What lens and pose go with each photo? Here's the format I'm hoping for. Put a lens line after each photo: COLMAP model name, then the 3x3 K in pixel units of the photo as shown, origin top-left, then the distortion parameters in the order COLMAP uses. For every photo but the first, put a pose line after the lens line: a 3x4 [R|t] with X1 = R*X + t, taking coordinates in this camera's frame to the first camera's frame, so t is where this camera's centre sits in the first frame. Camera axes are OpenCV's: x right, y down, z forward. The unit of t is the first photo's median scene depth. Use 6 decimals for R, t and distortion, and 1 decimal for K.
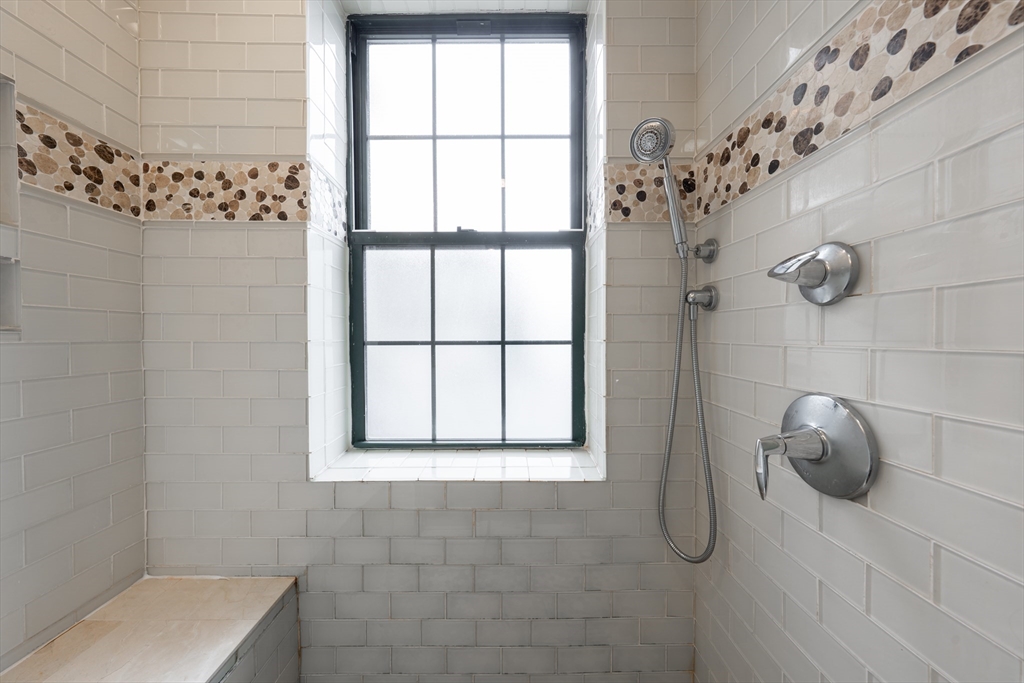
lens RADIAL K [[344.6, 0, 511.5], [0, 344.6, 339.2], [0, 0, 1]] dist [0.000682, 0.000224]
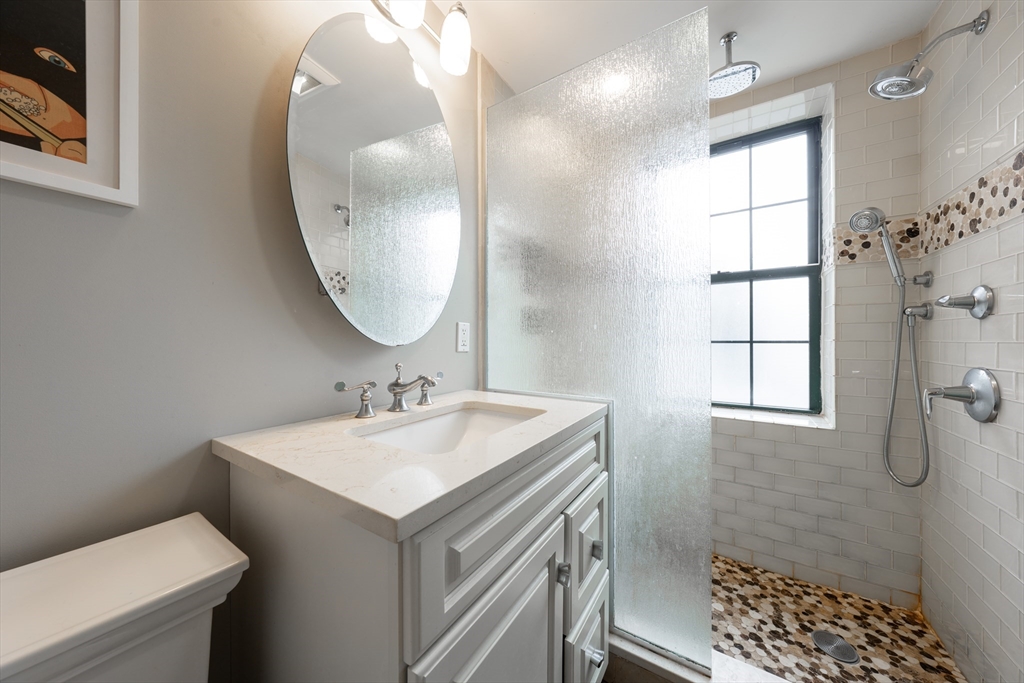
lens RADIAL K [[344.6, 0, 511.5], [0, 344.6, 339.2], [0, 0, 1]] dist [0.000682, 0.000224]
pose [[0.840334, 0.000459, -0.542070, -0.113278], [-0.005912, 0.999948, -0.008318, 0.022357], [0.542037, 0.010195, 0.840292, -1.123562]]
